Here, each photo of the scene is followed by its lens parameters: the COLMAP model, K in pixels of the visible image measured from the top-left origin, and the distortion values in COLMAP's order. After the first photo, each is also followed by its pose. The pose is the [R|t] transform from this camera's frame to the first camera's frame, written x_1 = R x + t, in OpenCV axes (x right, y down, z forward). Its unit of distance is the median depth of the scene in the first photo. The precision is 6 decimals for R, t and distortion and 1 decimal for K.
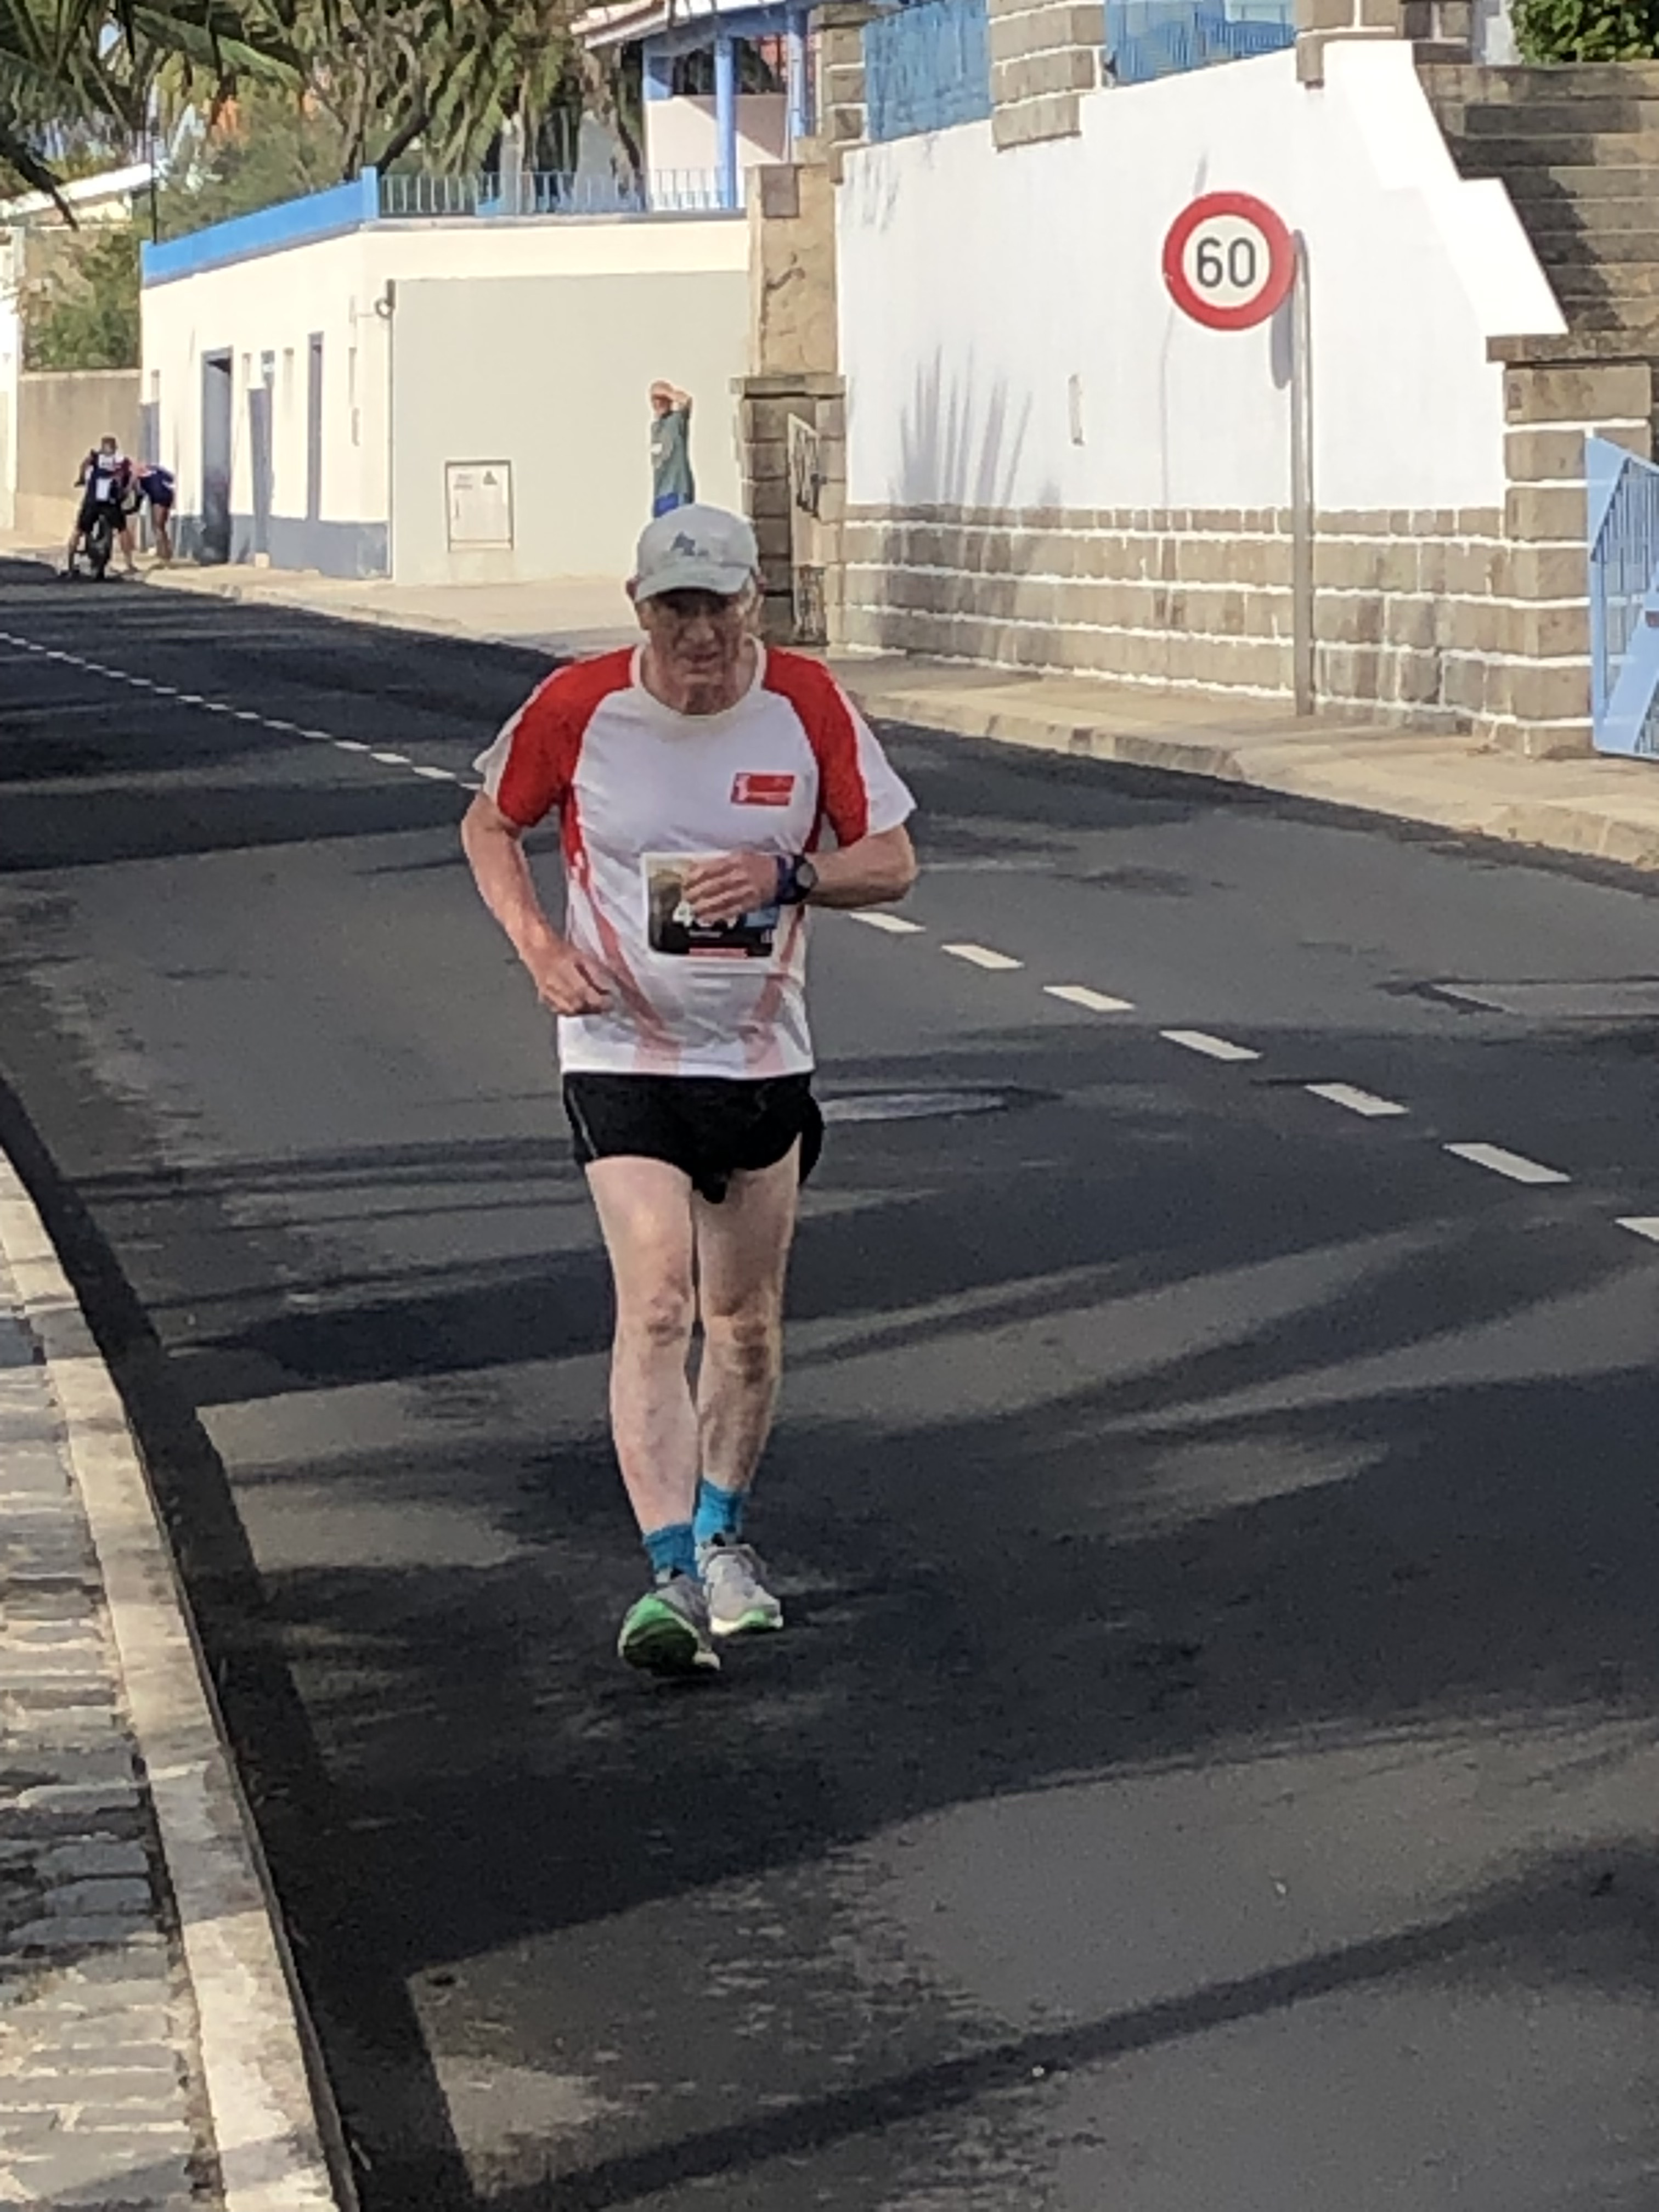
lens RADIAL K [[9131.3, 0, 877.9], [0, 9131.3, 947.8], [0, 0, 1]] dist [0.256282, 3.352845]
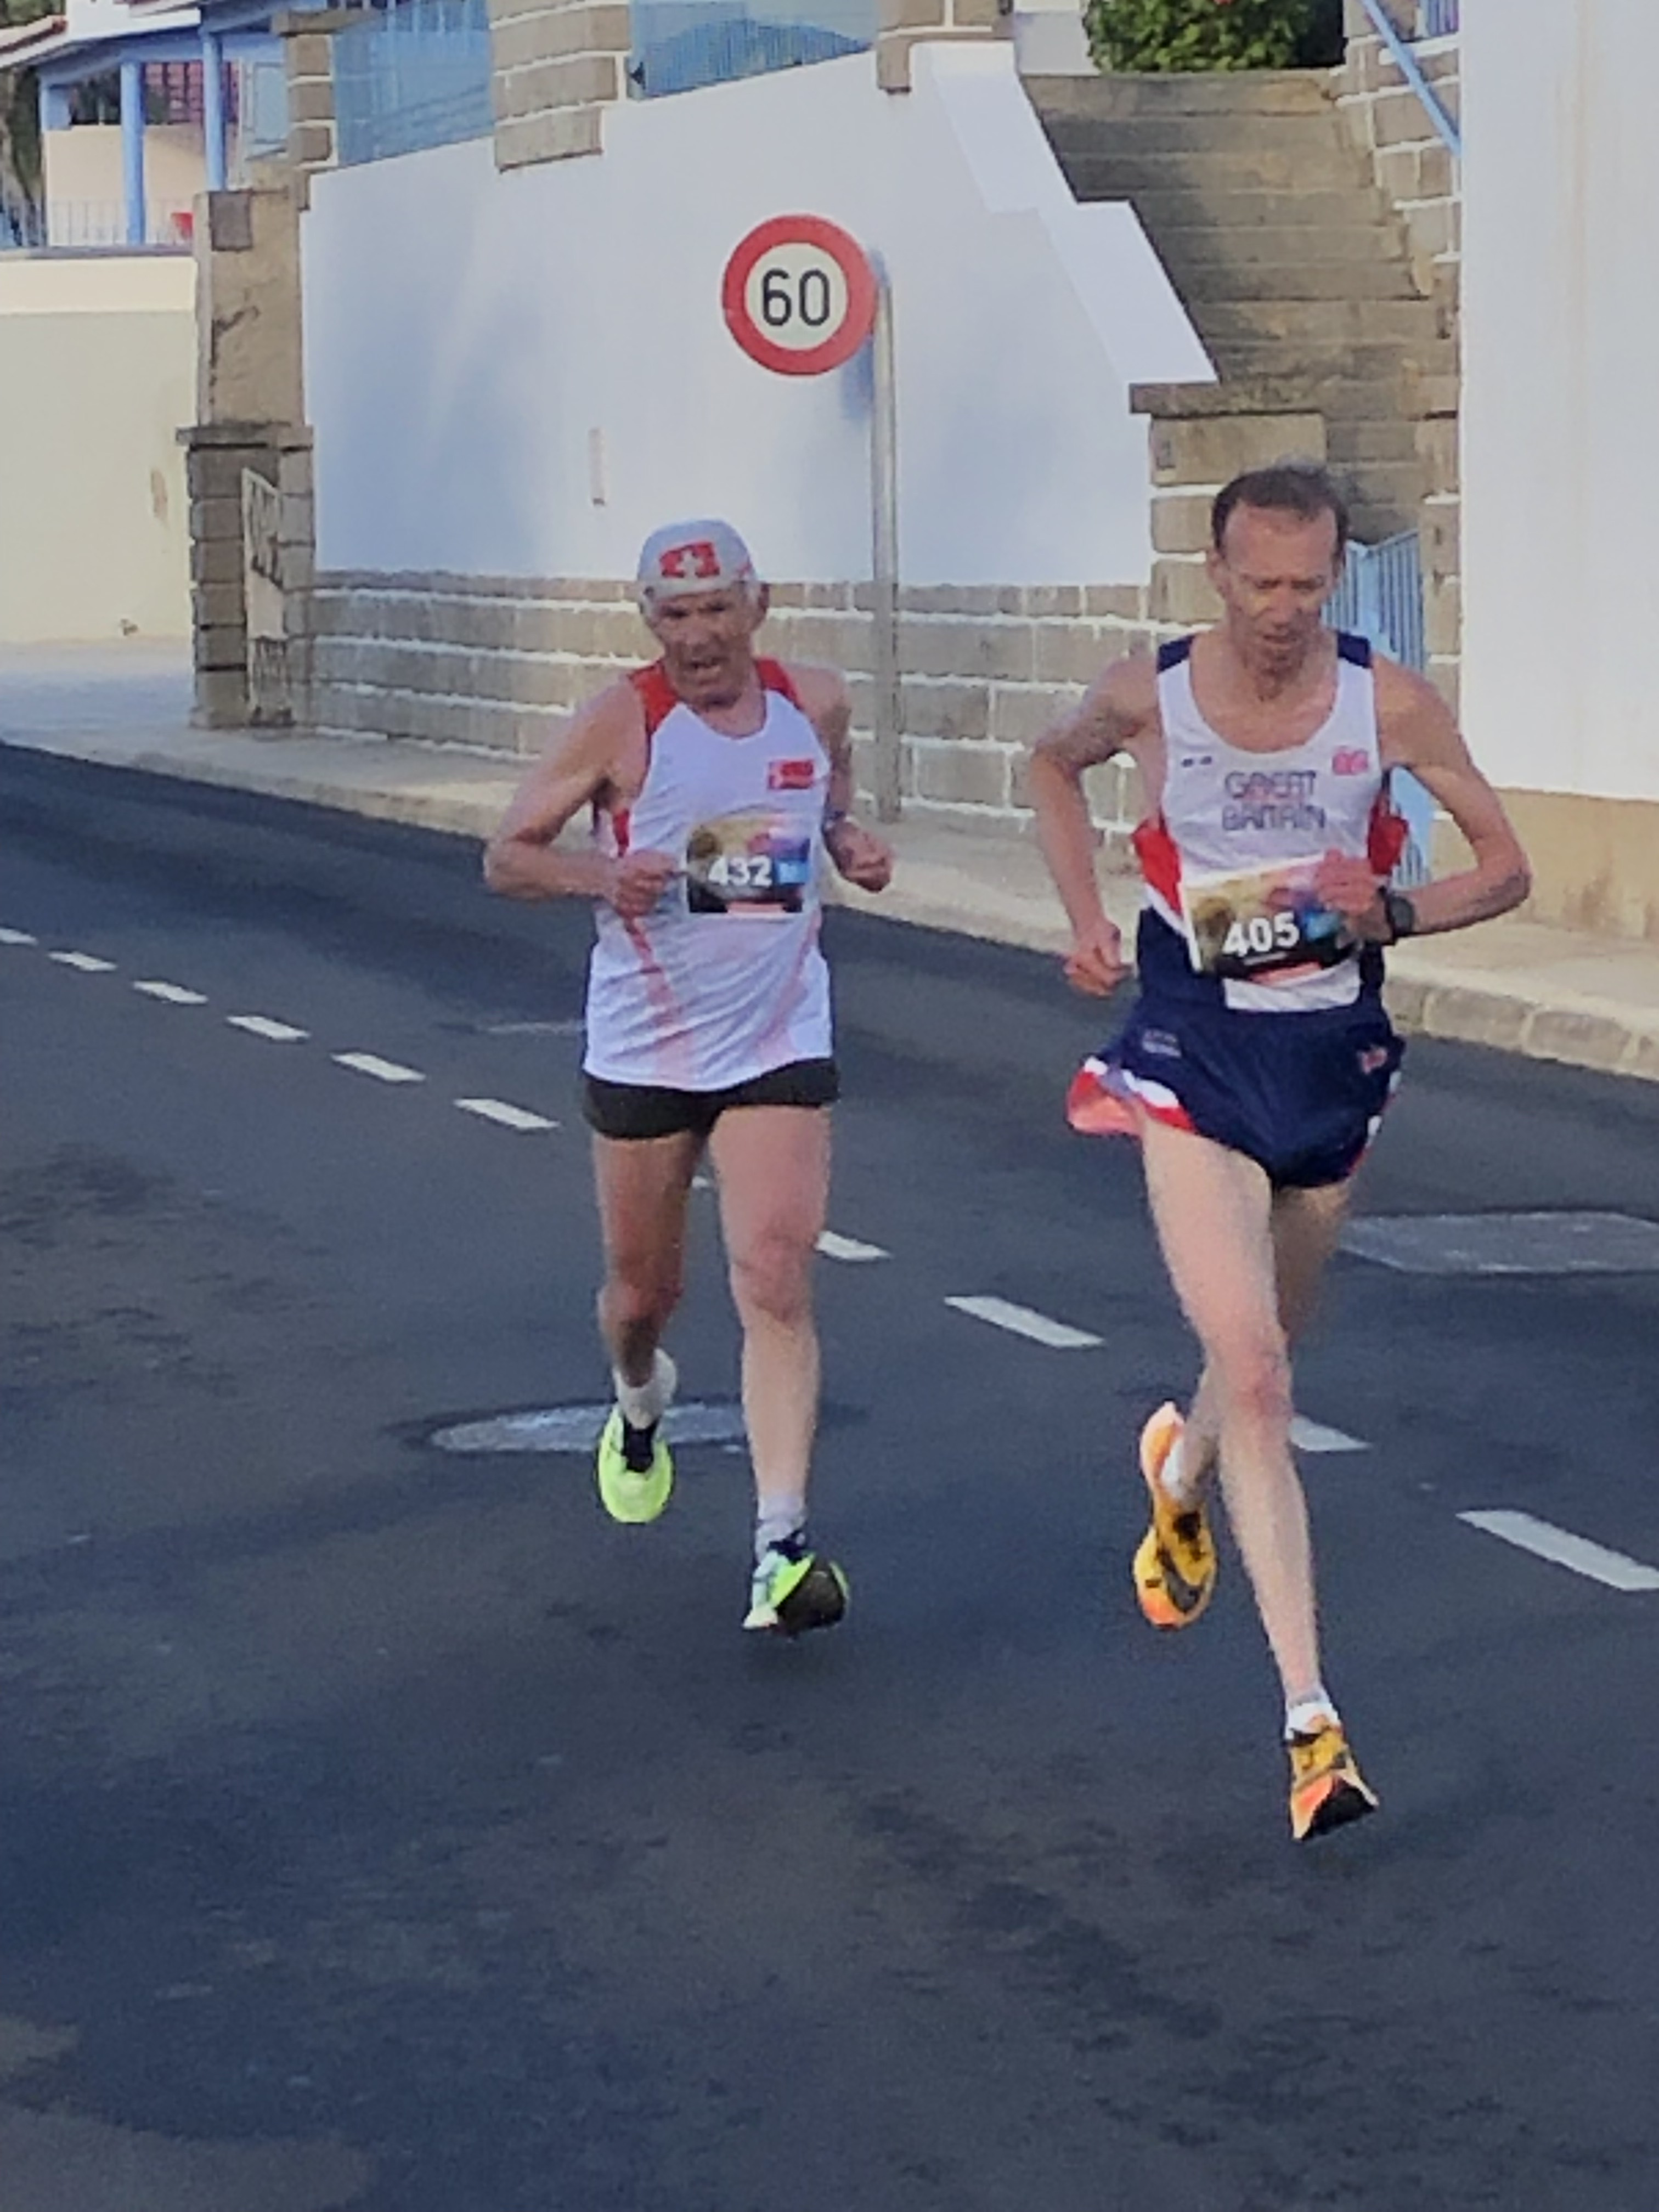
lens RADIAL K [[9114.3, 0, 914.8], [0, 9114.3, 960.7], [0, 0, 1]] dist [0.396894, -4.891296]
pose [[0.997178, -0.000681, 0.075065, -0.013789], [0.000999, 0.999991, -0.004210, -0.007624], [-0.075061, 0.004273, 0.997170, 0.123145]]
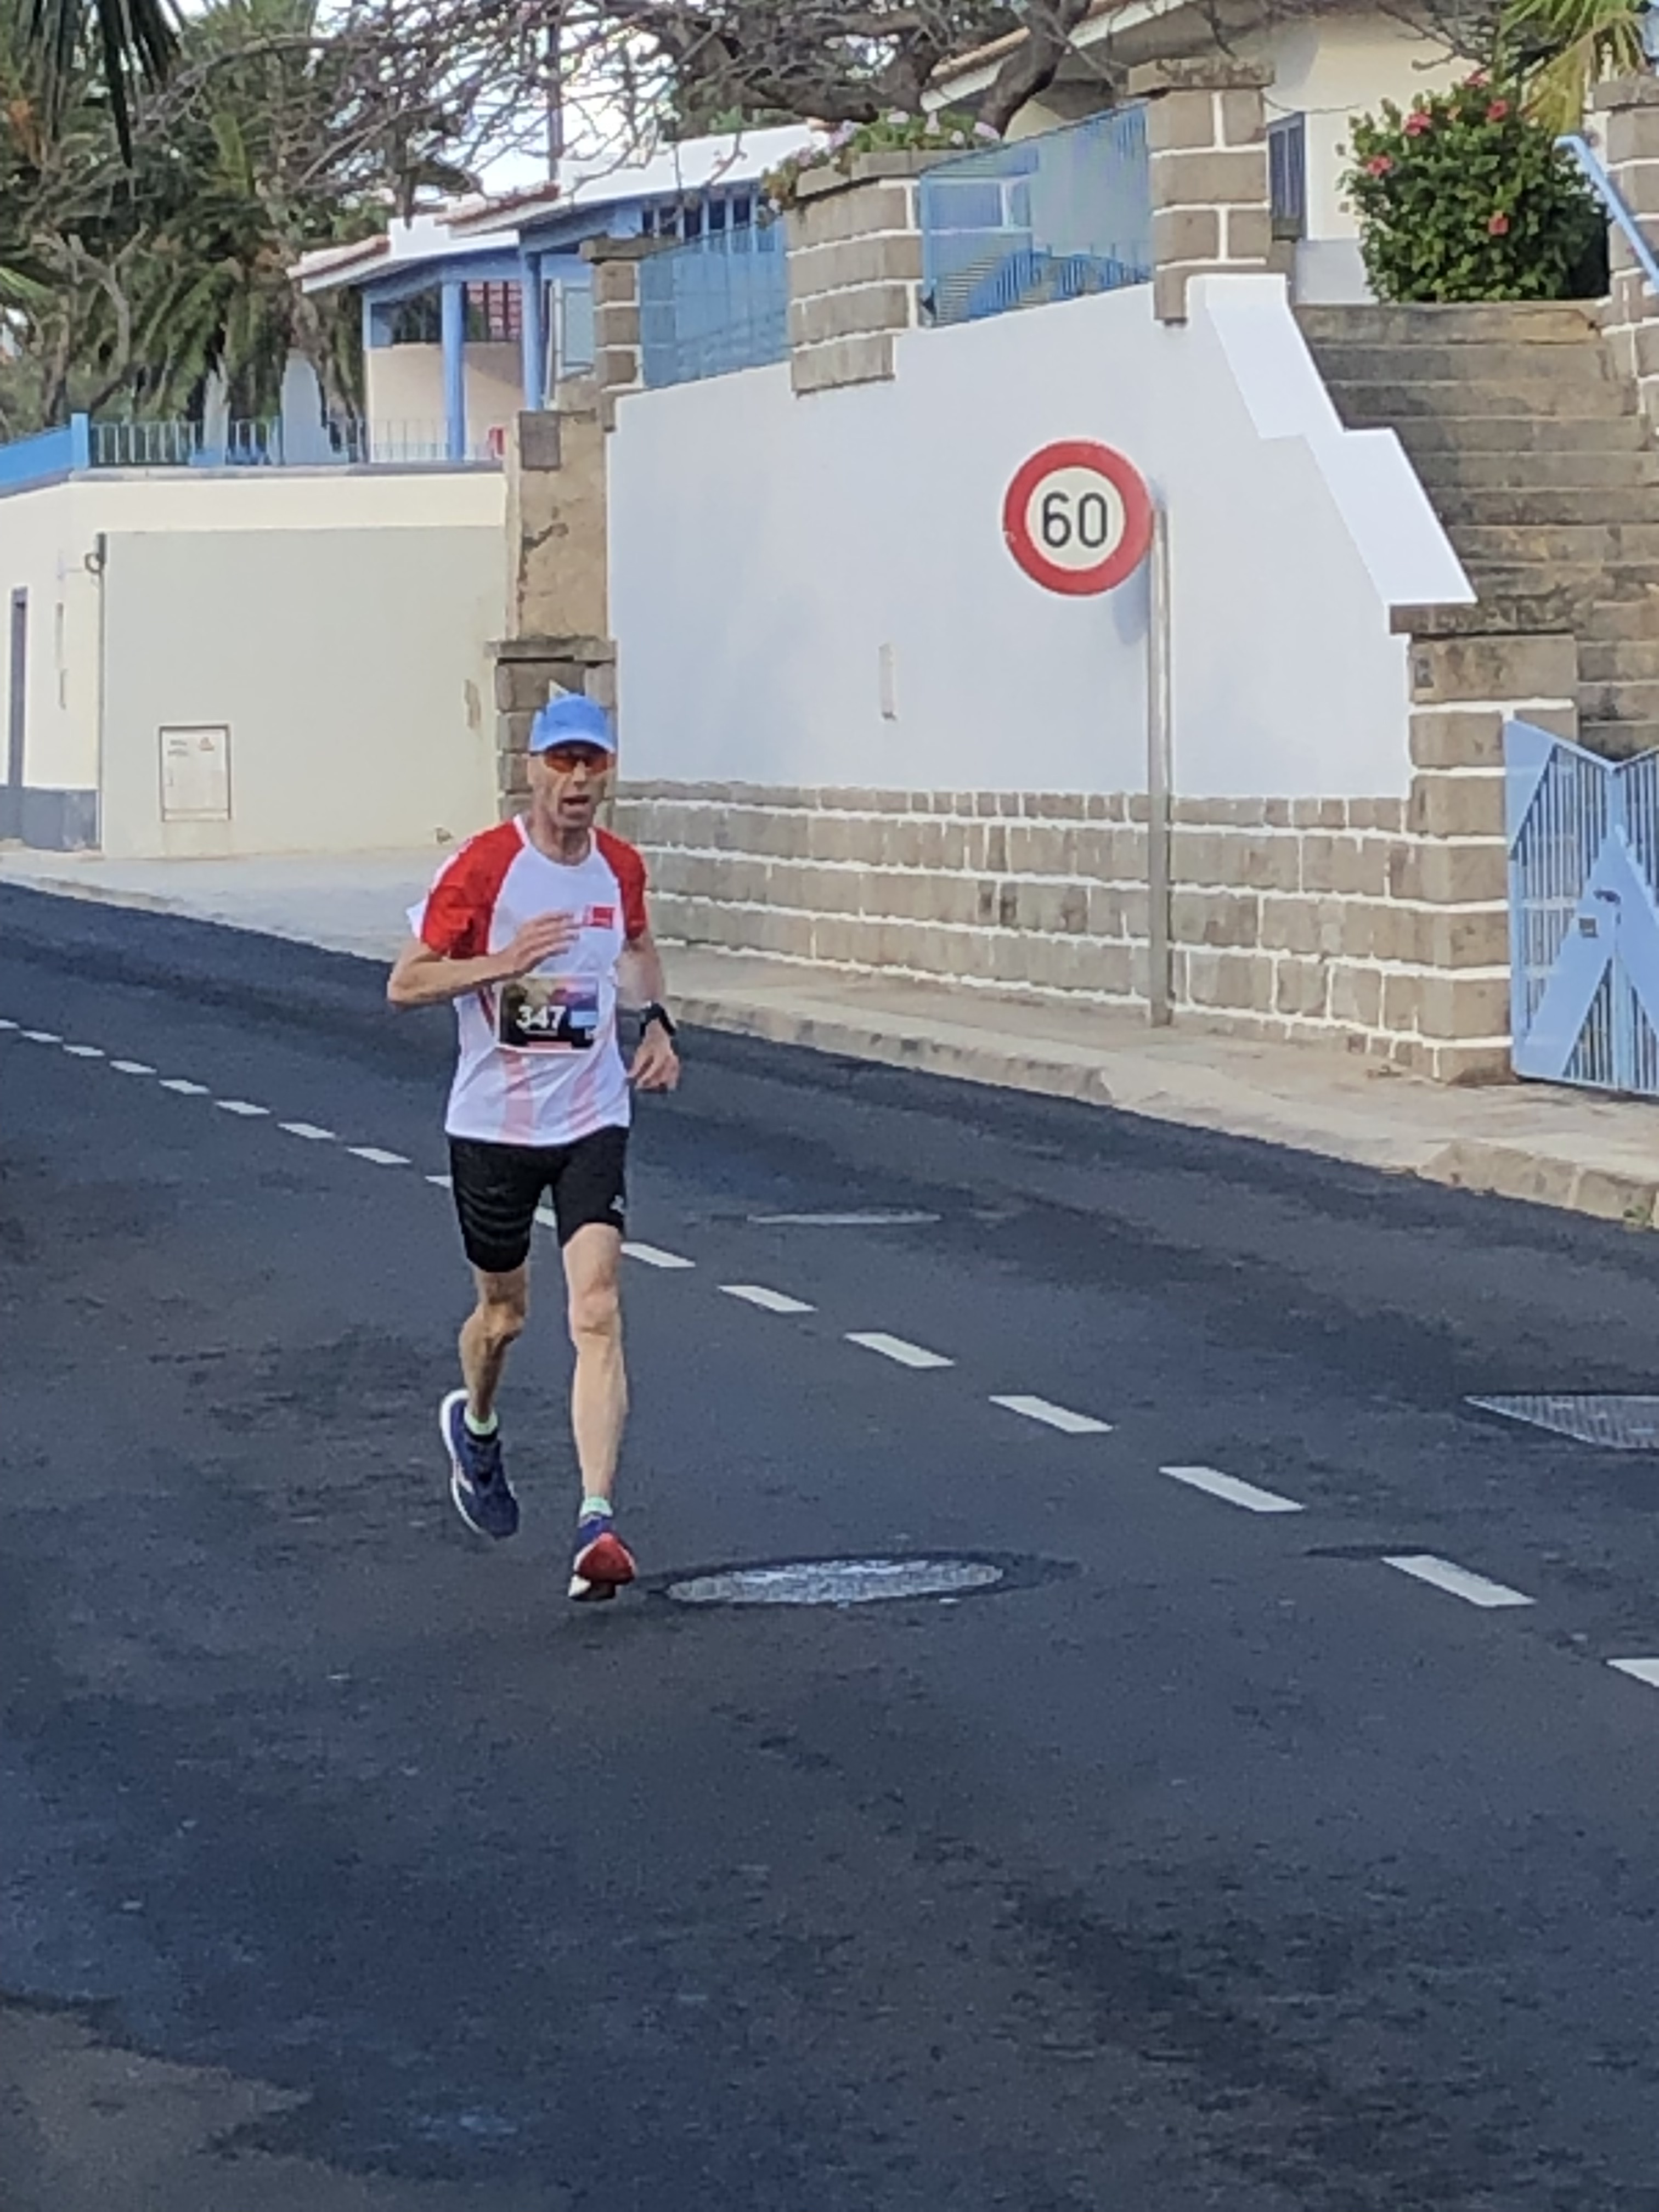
lens RADIAL K [[9114.3, 0, 914.8], [0, 9114.3, 960.7], [0, 0, 1]] dist [0.396894, -4.891296]
pose [[0.999193, 0.005896, 0.039742, -0.011339], [-0.004824, 0.999623, -0.027030, -0.006710], [-0.039886, 0.026817, 0.998844, 0.097583]]
